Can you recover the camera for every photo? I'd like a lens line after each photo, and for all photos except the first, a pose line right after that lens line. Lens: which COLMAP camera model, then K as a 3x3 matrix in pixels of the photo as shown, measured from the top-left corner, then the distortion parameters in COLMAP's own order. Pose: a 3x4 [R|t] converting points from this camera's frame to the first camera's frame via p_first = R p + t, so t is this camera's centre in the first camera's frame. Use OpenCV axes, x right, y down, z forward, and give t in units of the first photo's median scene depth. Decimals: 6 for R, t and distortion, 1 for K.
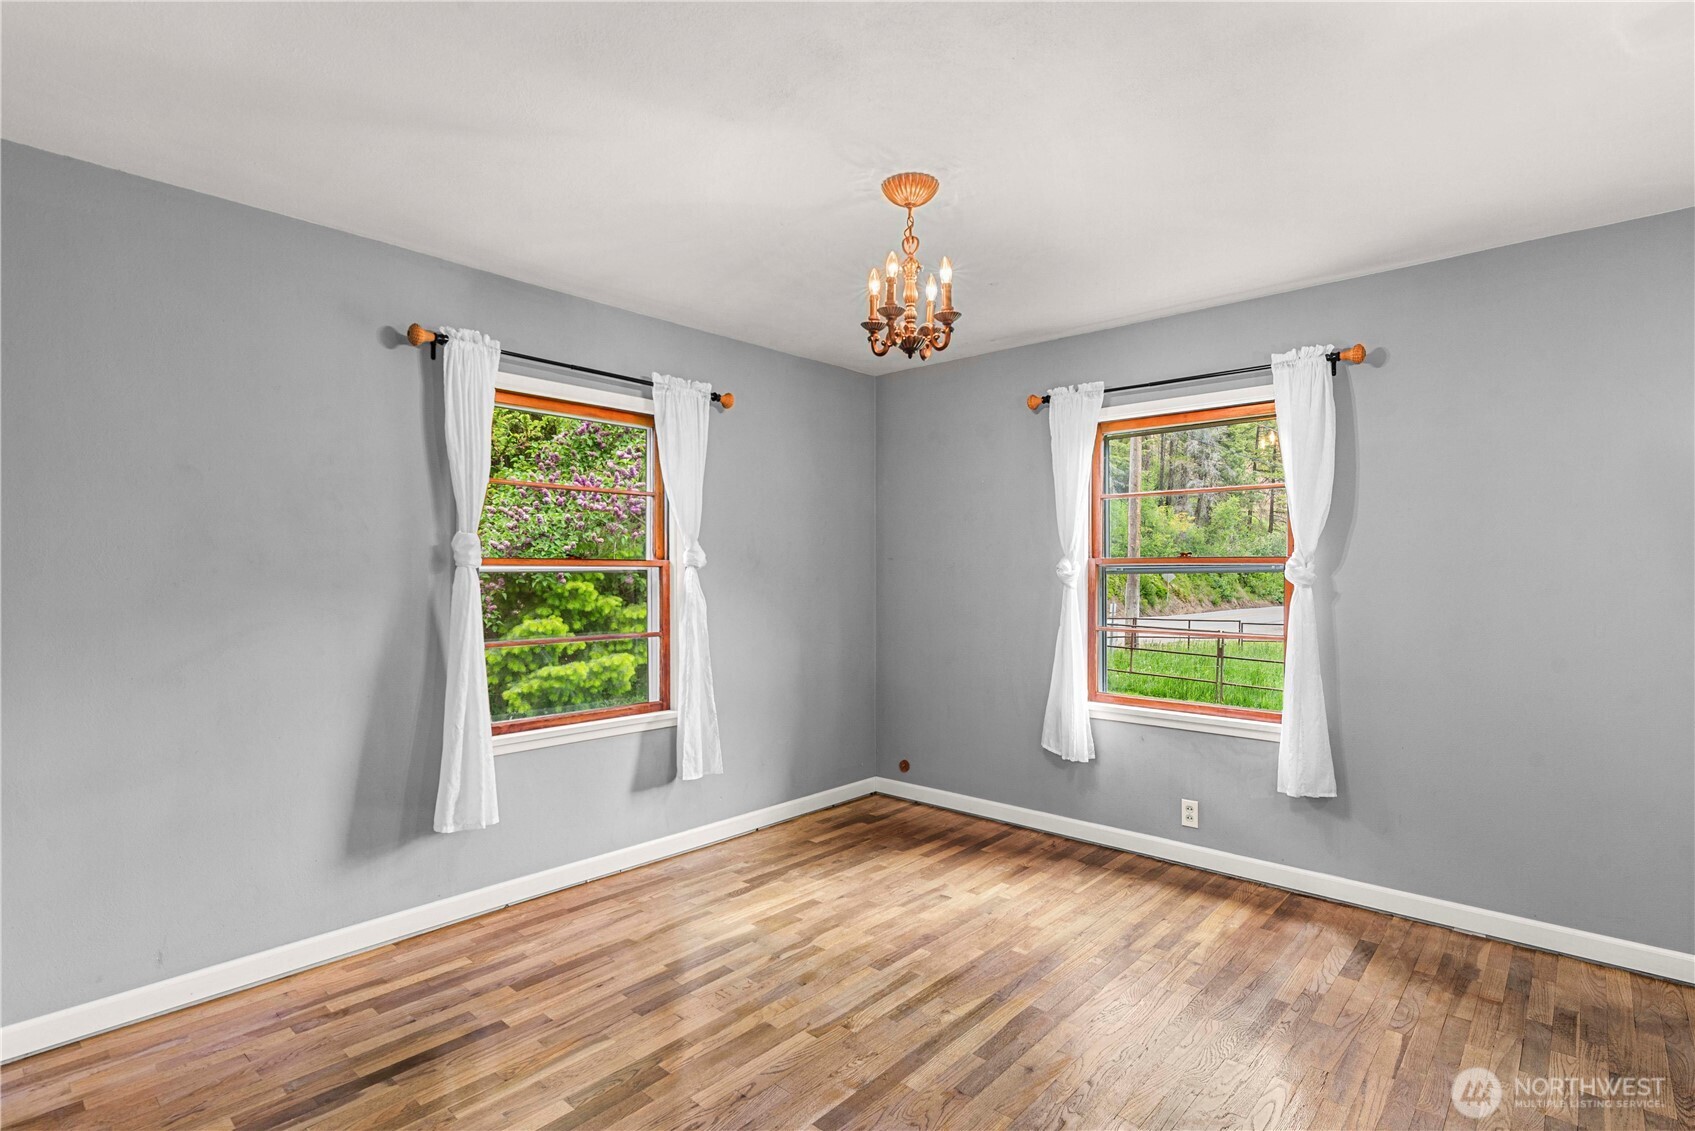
lens RADIAL K [[811.4, 0, 845.5], [0, 811.4, 566.5], [0, 0, 1]] dist [0.009255, -0.001517]
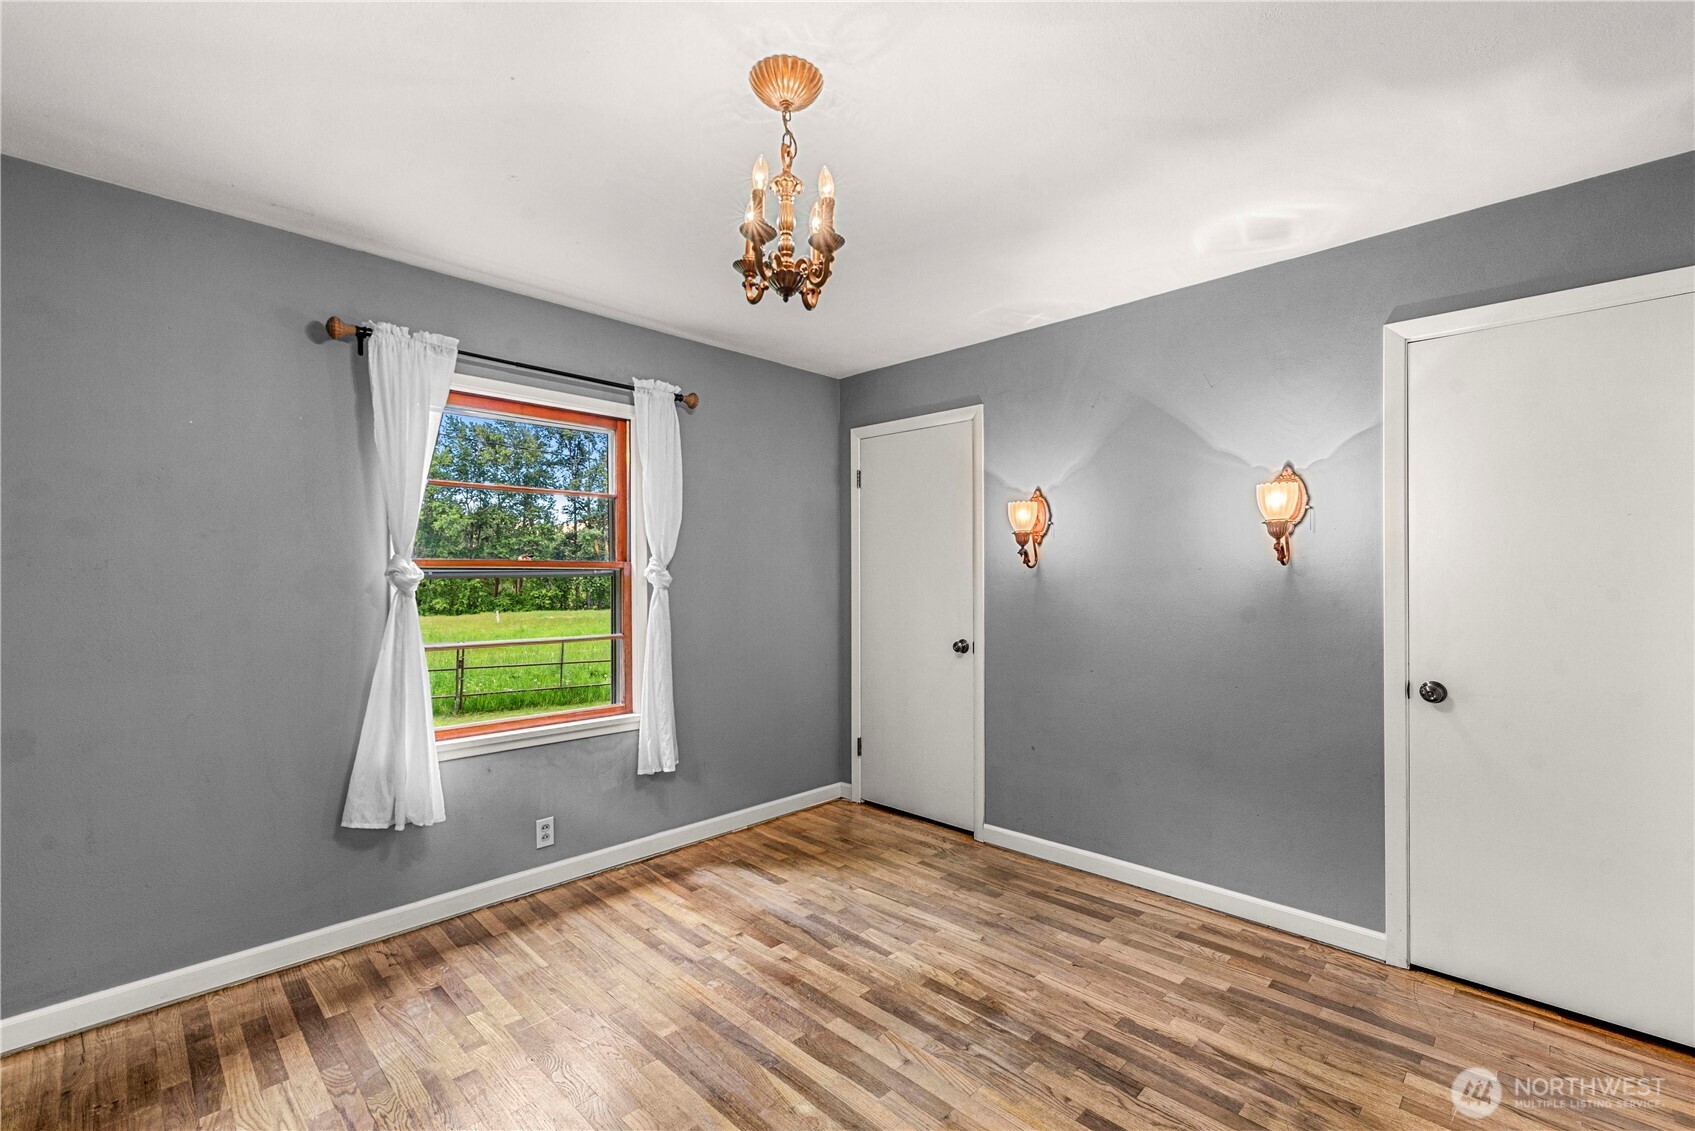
lens RADIAL K [[741.6, 0, 847.0], [0, 741.6, 573.1], [0, 0, 1]] dist [0.004321, -0.000900]
pose [[0.043630, -0.000217, 0.999048, -0.443186], [-0.005892, 0.999983, 0.000474, 0.000449], [-0.999030, -0.005908, 0.043628, 0.645380]]
